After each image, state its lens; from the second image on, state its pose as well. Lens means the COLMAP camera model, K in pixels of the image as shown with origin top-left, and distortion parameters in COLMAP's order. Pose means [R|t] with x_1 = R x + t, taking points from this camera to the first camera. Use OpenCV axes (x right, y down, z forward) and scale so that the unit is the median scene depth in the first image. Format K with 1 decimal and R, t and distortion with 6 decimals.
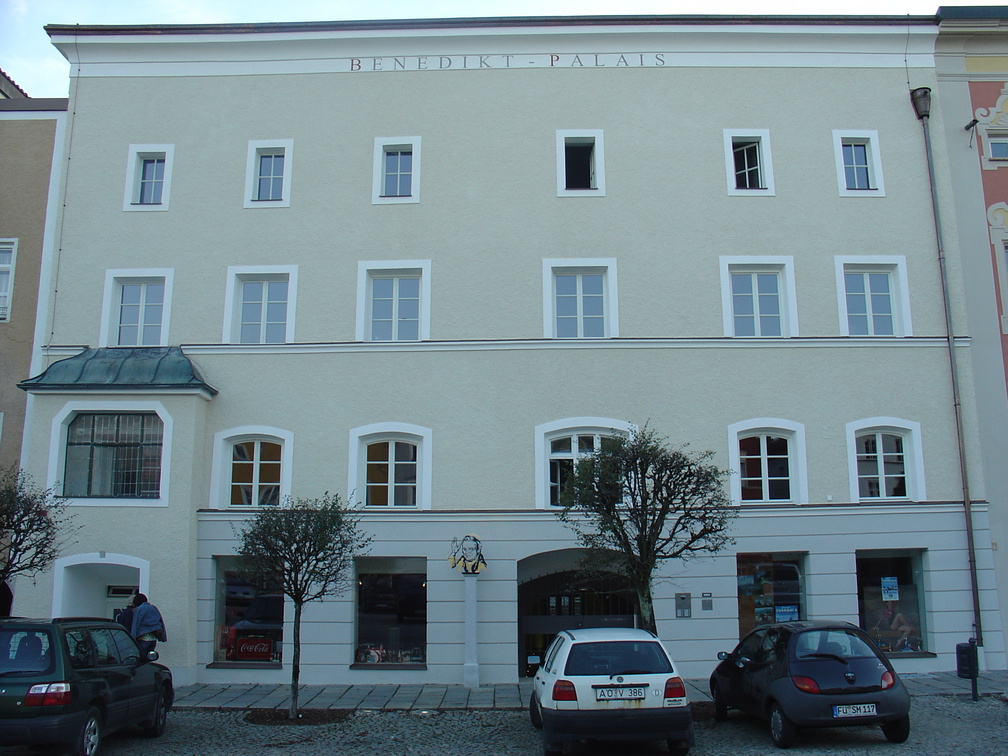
lens RADIAL K [[1010.7, 0, 504.0], [0, 1010.7, 378.0], [0, 0, 1]] dist [-0.173858, 0.137548]
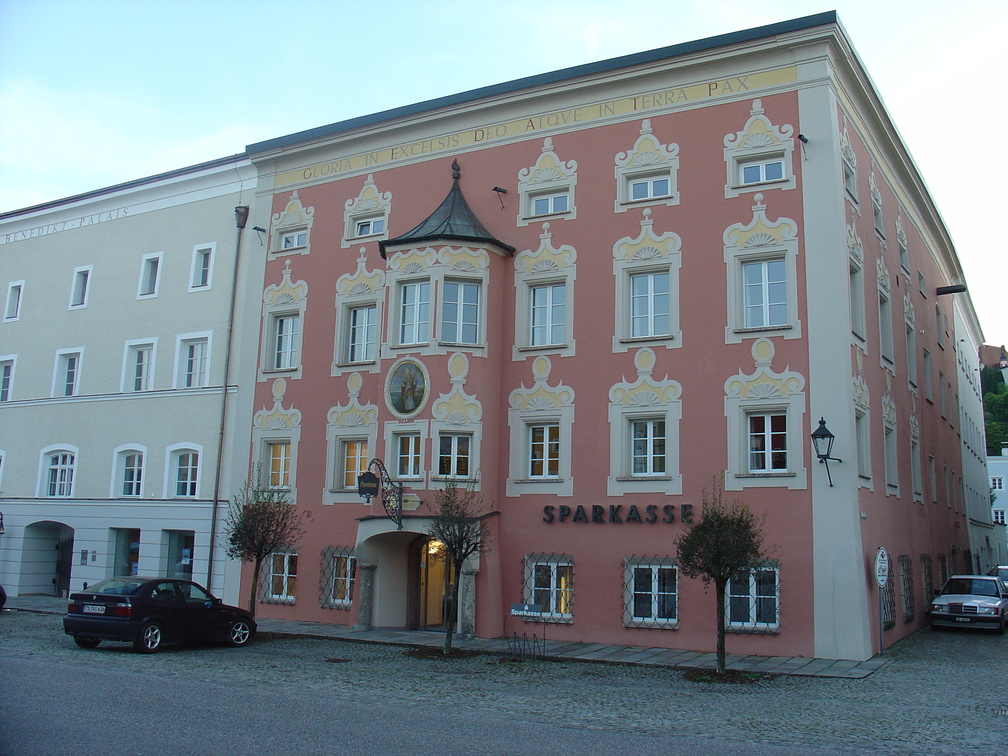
lens RADIAL K [[1005.9, 0, 504.9], [0, 1005.9, 349.5], [0, 0, 1]] dist [-0.104905, 0.005853]
pose [[0.877236, -0.061915, -0.476051, 1.493461], [0.065666, 0.997803, -0.008768, -0.054906], [0.475548, -0.023569, 0.879374, -0.097587]]
